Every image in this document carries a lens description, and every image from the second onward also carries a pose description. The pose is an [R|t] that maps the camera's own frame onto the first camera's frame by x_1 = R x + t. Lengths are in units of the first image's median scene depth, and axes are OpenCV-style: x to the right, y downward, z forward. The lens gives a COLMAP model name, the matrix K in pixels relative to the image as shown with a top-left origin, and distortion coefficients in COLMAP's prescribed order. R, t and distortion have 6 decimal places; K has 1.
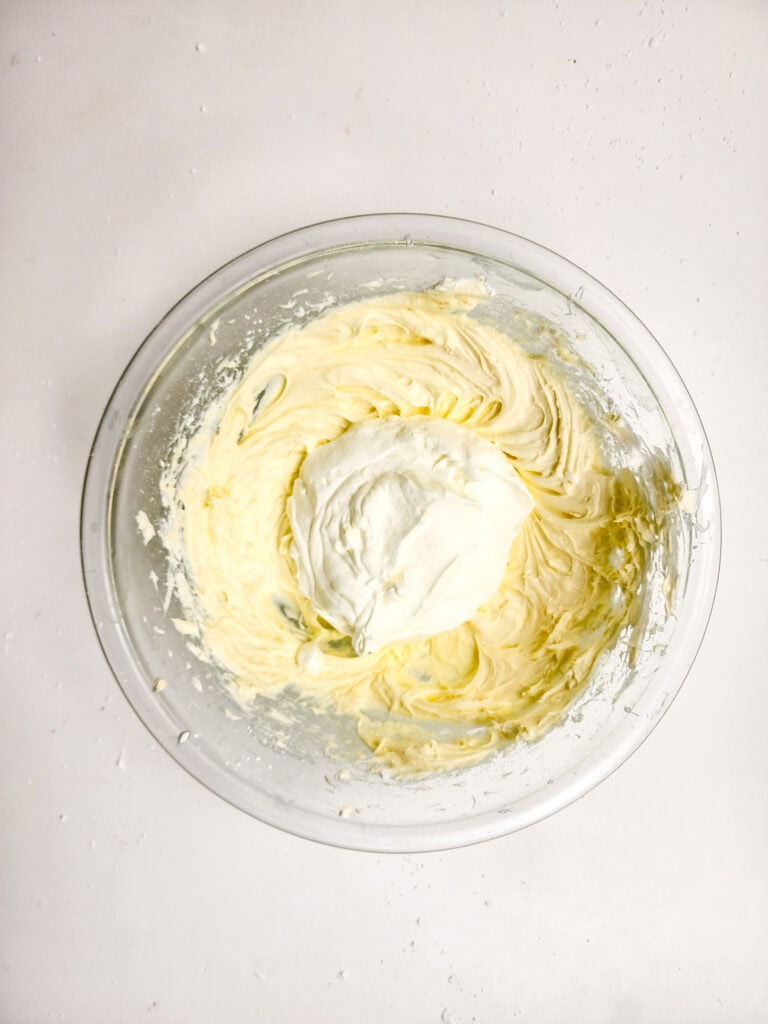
lens RADIAL K [[686.5, 0, 394.6], [0, 686.5, 514.5], [0, 0, 1]] dist [0.003128, -0.000241]
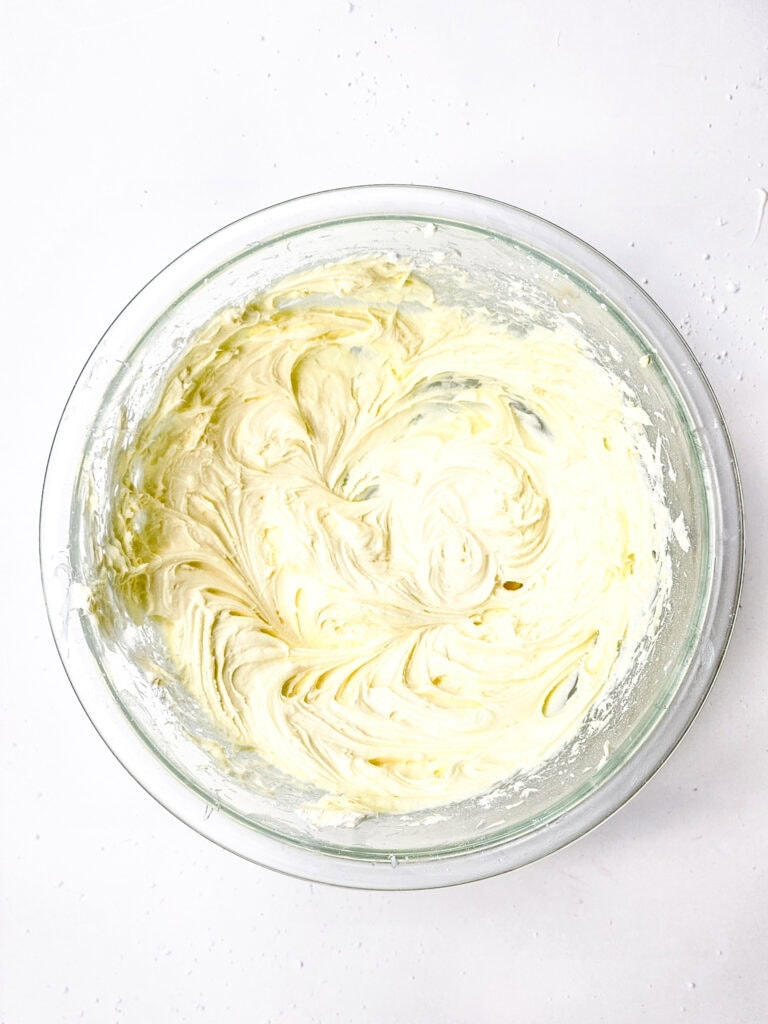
lens RADIAL K [[2057.2, 0, 384.0], [0, 2057.2, 512.0], [0, 0, 1]] dist [-0.204004, 0.096480]
pose [[-0.995411, 0.050692, 0.081156, -0.190259], [-0.055048, -0.997110, -0.052364, 0.192701], [0.078267, -0.056591, 0.995325, -1.535114]]
